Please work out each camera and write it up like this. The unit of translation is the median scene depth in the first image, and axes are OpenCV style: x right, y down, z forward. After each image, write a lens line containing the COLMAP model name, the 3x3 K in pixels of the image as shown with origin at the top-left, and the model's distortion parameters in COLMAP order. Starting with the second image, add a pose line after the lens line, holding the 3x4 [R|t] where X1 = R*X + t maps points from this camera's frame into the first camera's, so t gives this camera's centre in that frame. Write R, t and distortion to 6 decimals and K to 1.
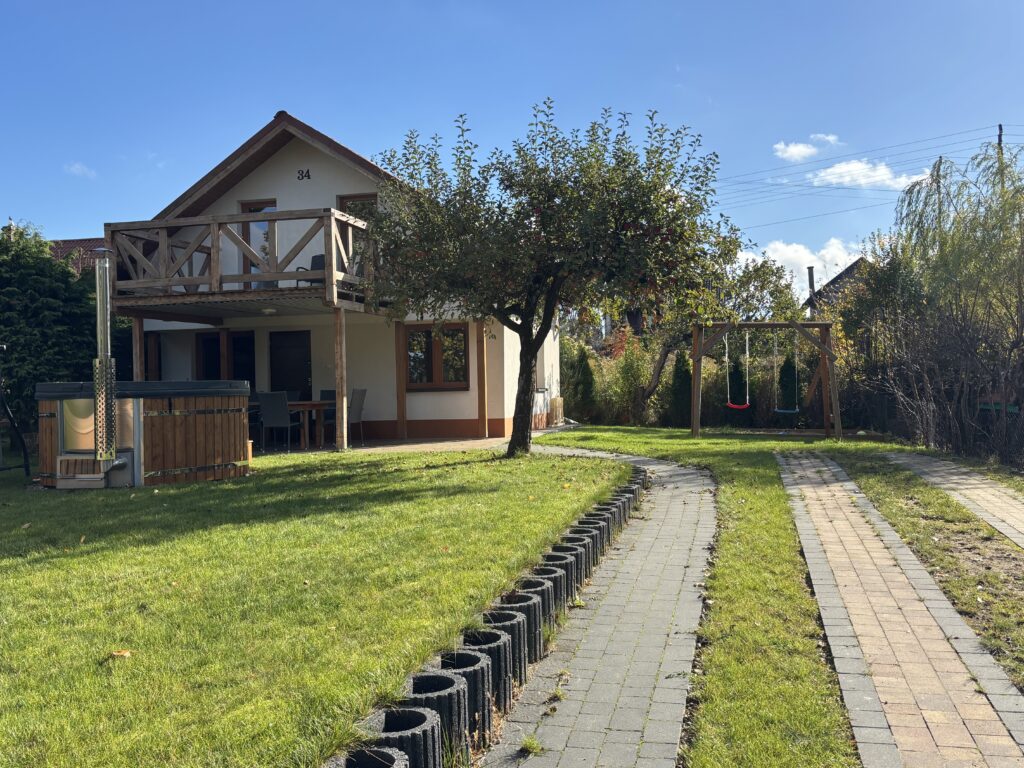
lens RADIAL K [[906.2, 0, 504.4], [0, 906.2, 385.2], [0, 0, 1]] dist [0.016869, 0.023827]
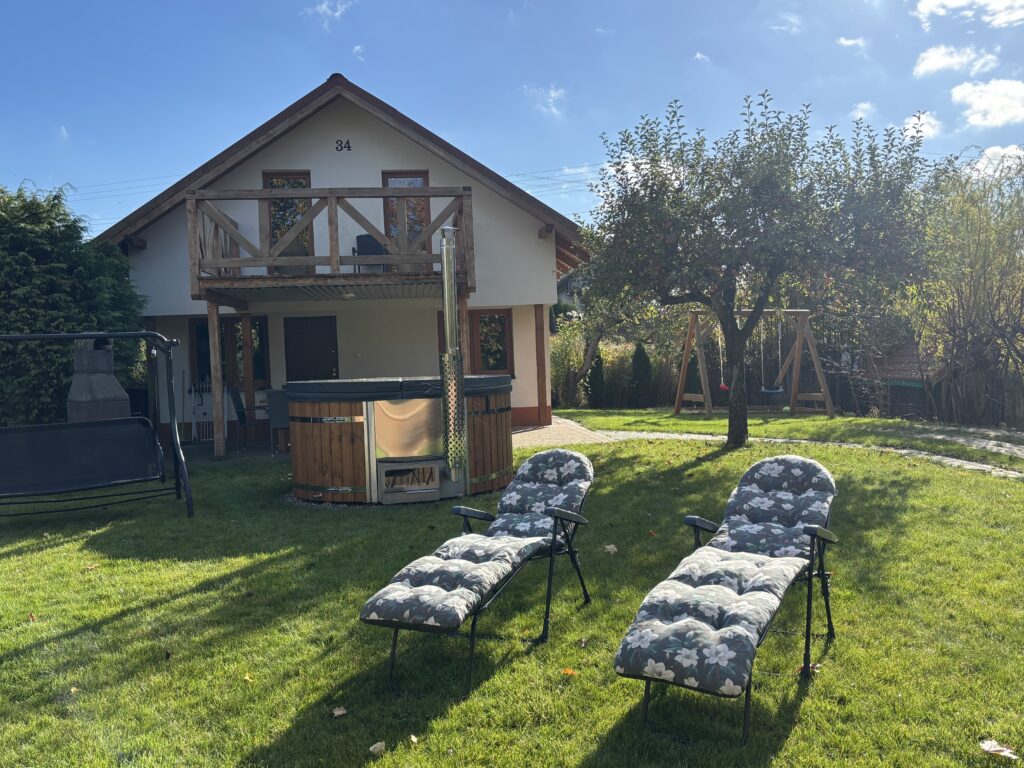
lens RADIAL K [[899.8, 0, 512.0], [0, 899.8, 382.9], [0, 0, 1]] dist [0.026203, 0.007489]
pose [[0.944744, -0.021552, 0.327101, -0.379783], [0.015743, 0.999668, 0.020397, -0.009777], [-0.327432, -0.014120, 0.944769, 0.090206]]
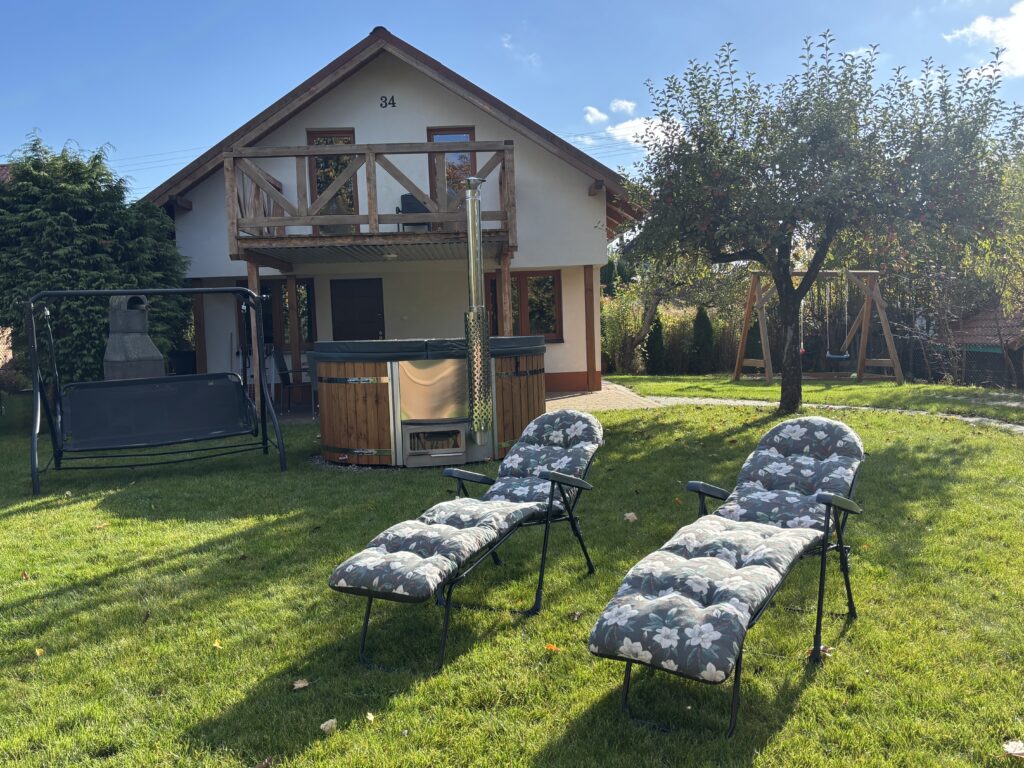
lens RADIAL K [[906.2, 0, 512.3], [0, 906.2, 383.3], [0, 0, 1]] dist [0.016869, 0.023827]
pose [[0.966484, -0.027571, 0.255241, -0.353921], [0.013771, 0.998353, 0.055700, -0.004920], [-0.256356, -0.050318, 0.965272, 0.102476]]
